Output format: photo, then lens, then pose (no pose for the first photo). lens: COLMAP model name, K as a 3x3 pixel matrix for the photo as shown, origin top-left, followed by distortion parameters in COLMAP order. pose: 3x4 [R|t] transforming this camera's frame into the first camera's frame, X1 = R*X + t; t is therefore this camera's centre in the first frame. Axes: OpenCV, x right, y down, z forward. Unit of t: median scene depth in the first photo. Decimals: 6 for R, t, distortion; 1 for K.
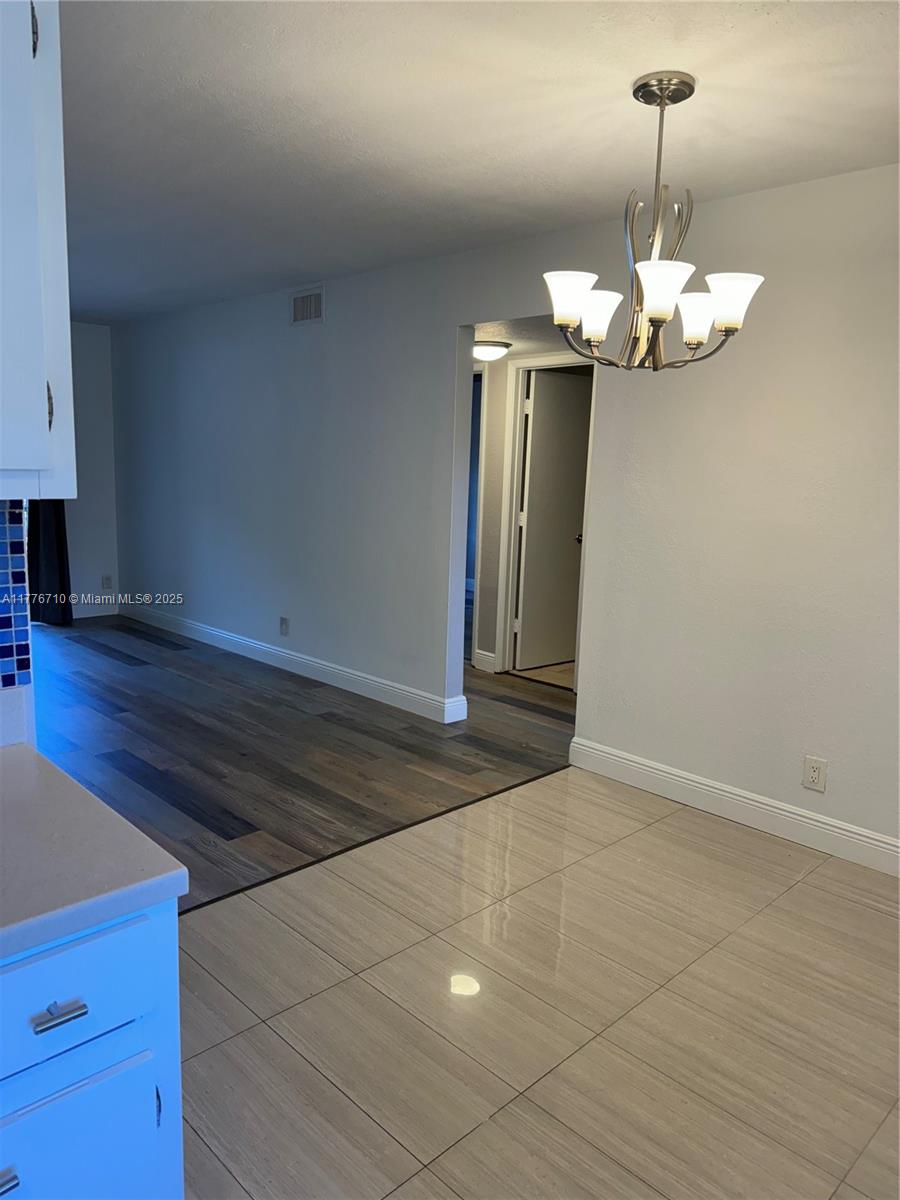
lens RADIAL K [[834.4, 0, 449.3], [0, 834.4, 609.9], [0, 0, 1]] dist [0.146586, -0.190974]
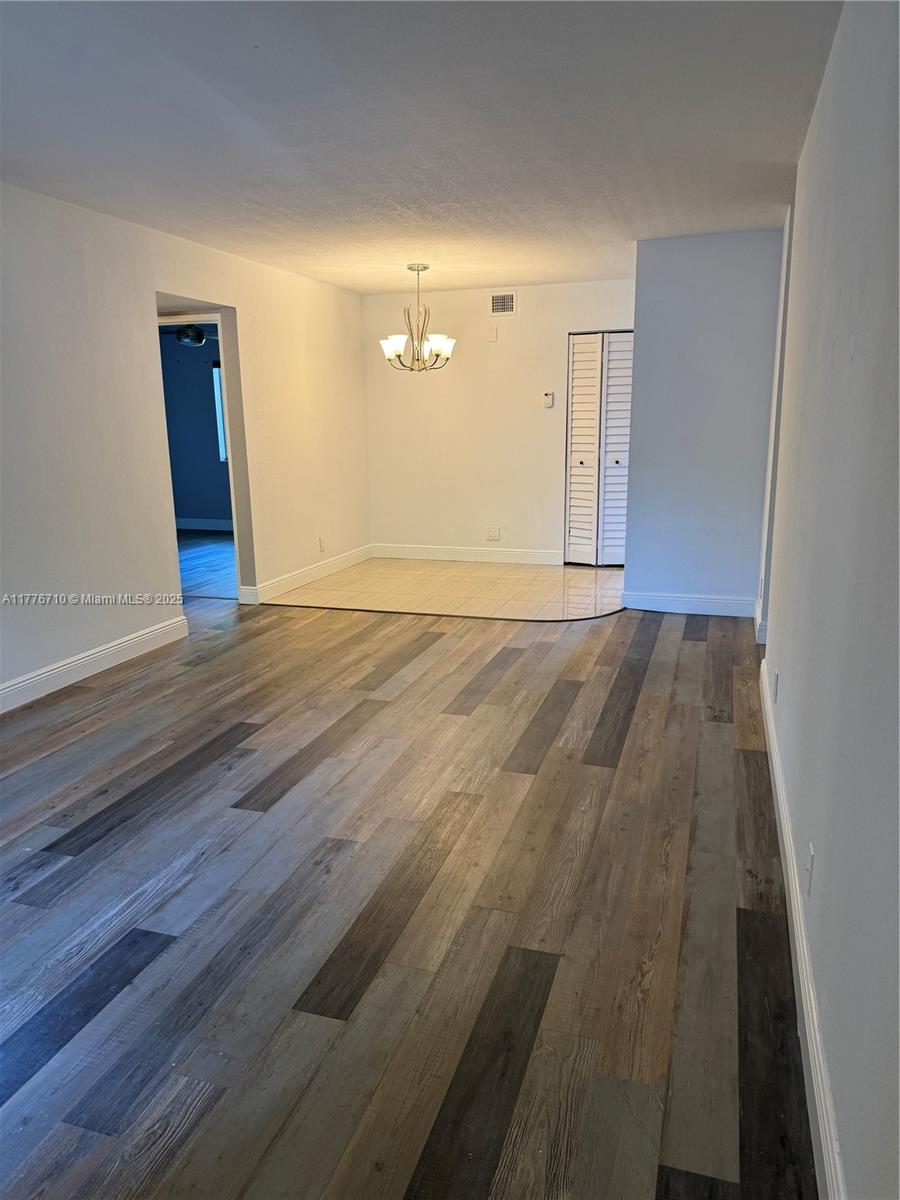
lens RADIAL K [[851.3, 0, 445.0], [0, 851.3, 596.1], [0, 0, 1]] dist [0.160064, -0.208164]
pose [[-0.457299, -0.215938, 0.862699, -1.196817], [0.150159, 0.937396, 0.314231, -0.240813], [-0.876545, 0.273239, -0.396245, 1.138628]]
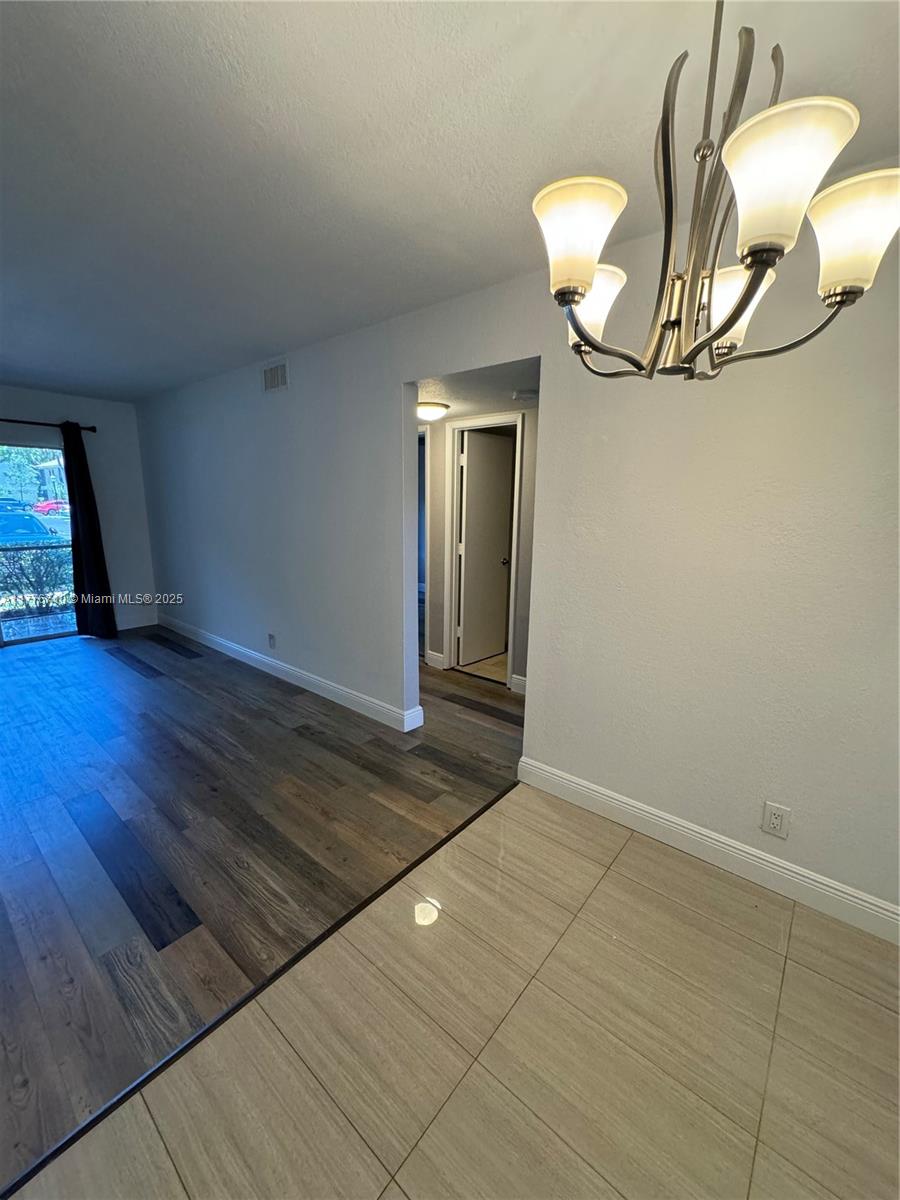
lens RADIAL K [[482.1, 0, 454.8], [0, 482.1, 606.9], [0, 0, 1]] dist [-0.001163, -0.000039]
pose [[0.994947, -0.036792, 0.093420, 0.007734], [0.032785, 0.998490, 0.044077, -0.064758], [-0.094901, -0.040791, 0.994651, 0.331239]]
